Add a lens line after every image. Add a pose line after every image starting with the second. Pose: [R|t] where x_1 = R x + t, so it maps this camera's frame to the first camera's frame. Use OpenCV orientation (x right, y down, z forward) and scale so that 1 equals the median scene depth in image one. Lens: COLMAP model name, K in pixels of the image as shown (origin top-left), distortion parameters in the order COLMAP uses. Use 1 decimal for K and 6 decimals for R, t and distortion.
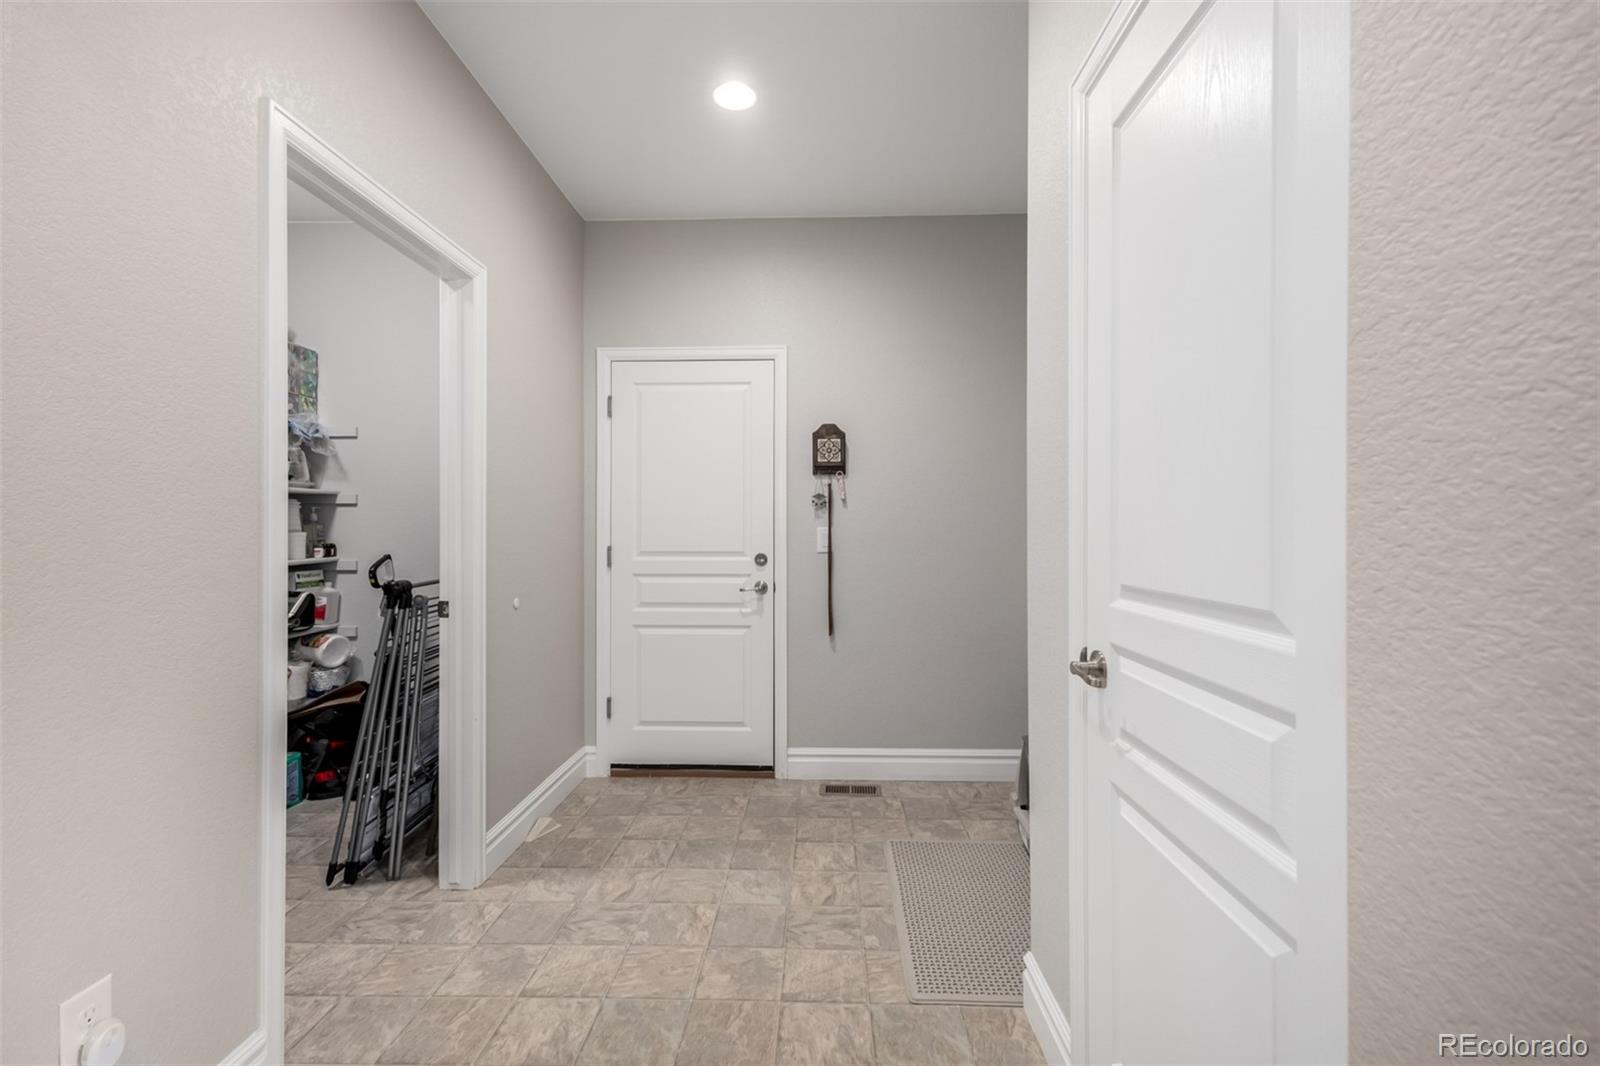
lens RADIAL K [[692.2, 0, 804.0], [0, 692.2, 533.4], [0, 0, 1]] dist [0.014916, -0.004550]
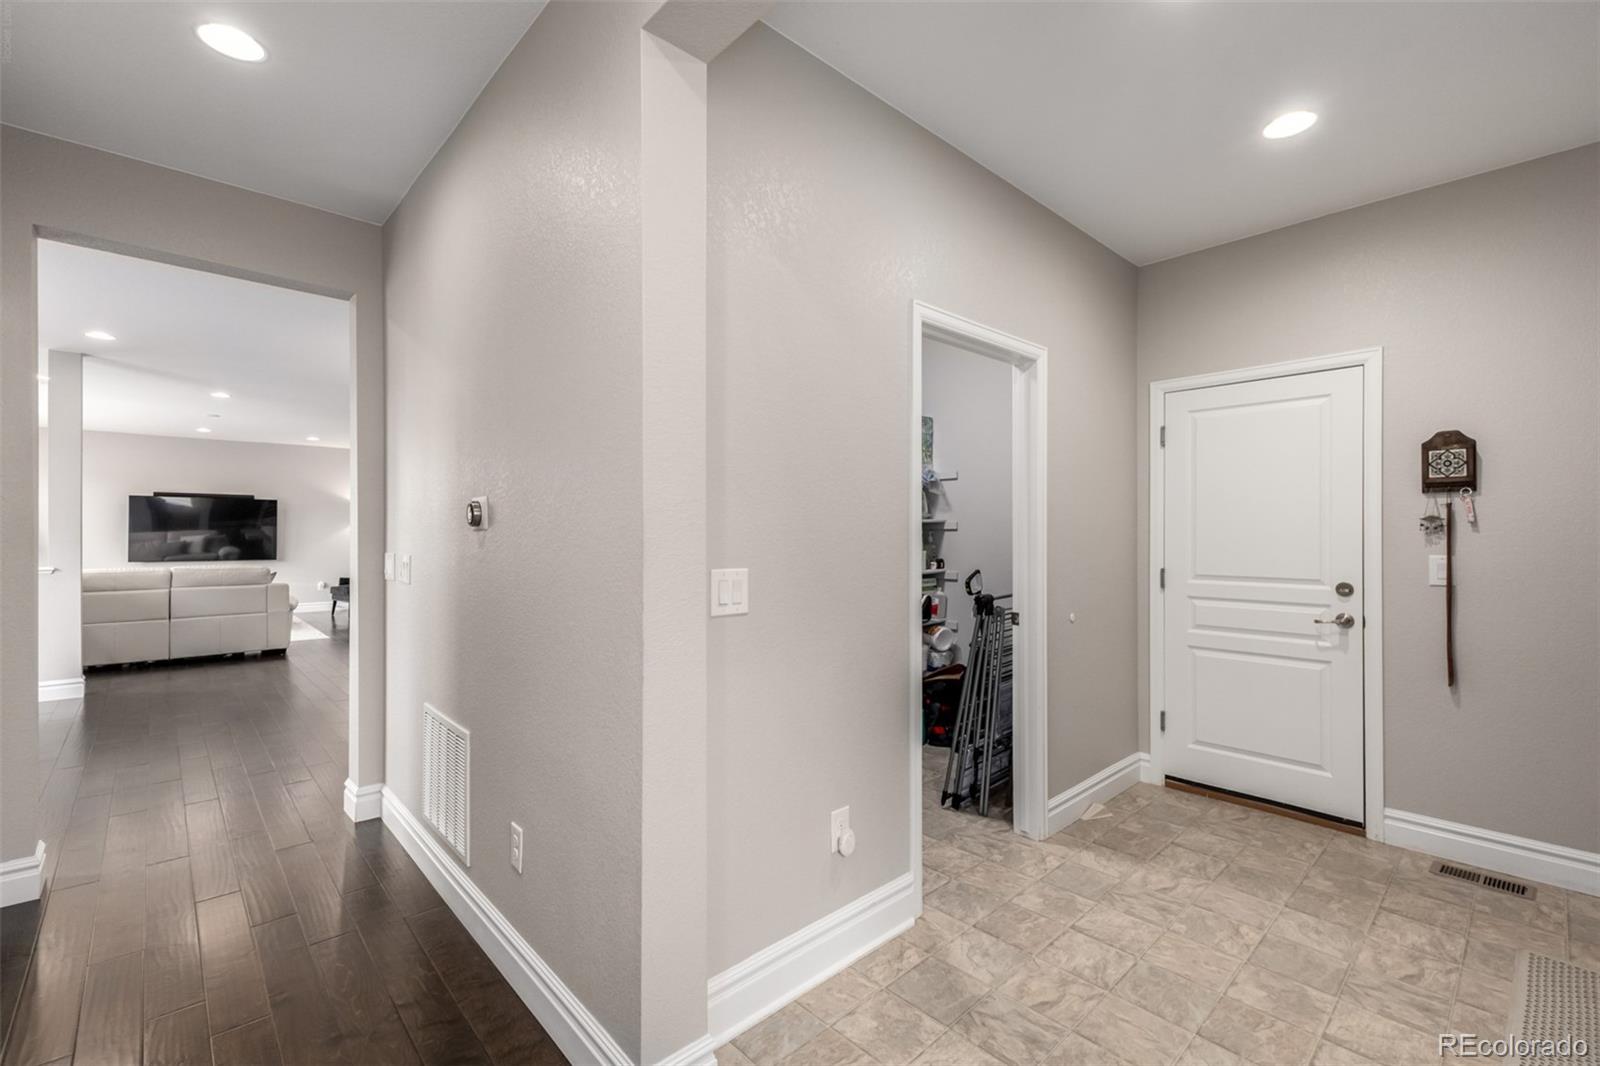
lens RADIAL K [[692.2, 0, 798.4], [0, 692.2, 531.4], [0, 0, 1]] dist [0.014916, -0.004550]
pose [[0.701102, -0.002339, -0.713057, 0.112191], [0.001328, 0.999997, -0.001975, -0.048042], [0.713060, 0.000437, 0.701103, -0.183897]]
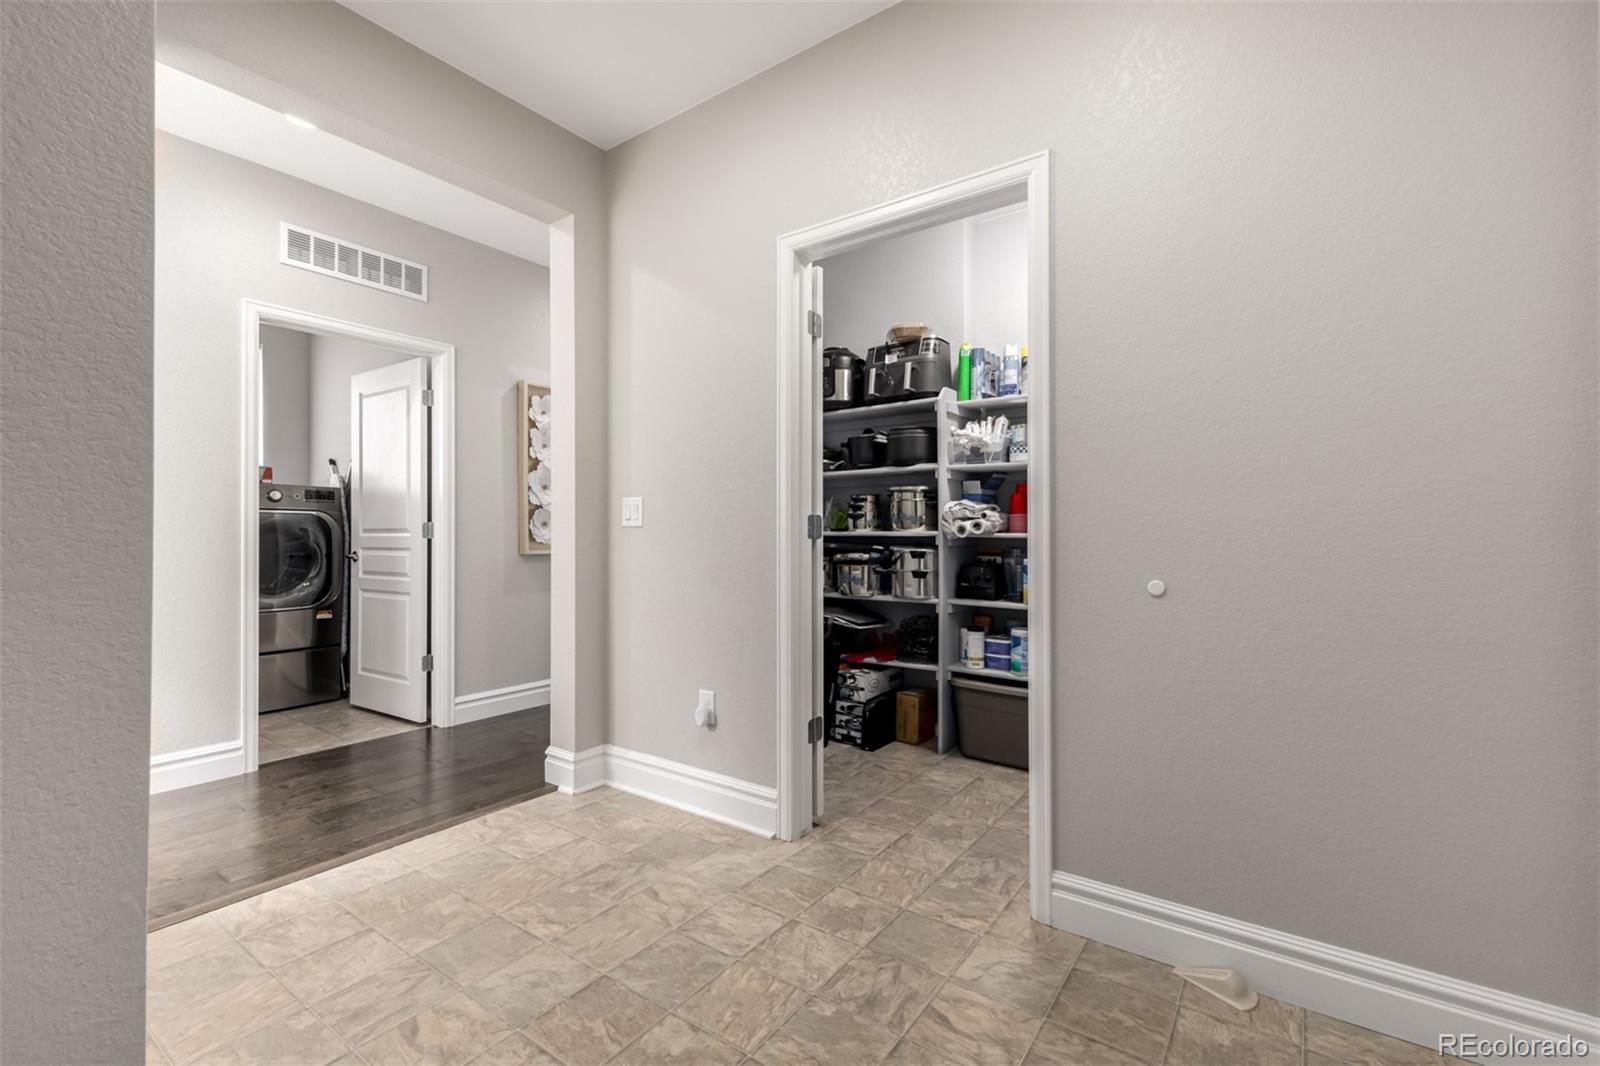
lens RADIAL K [[692.2, 0, 811.1], [0, 692.2, 535.2], [0, 0, 1]] dist [0.014916, -0.004550]
pose [[-0.562397, -0.003383, -0.826860, 0.316057], [0.004100, 0.999968, -0.006880, 0.058827], [0.826857, -0.007259, -0.562366, 1.127131]]
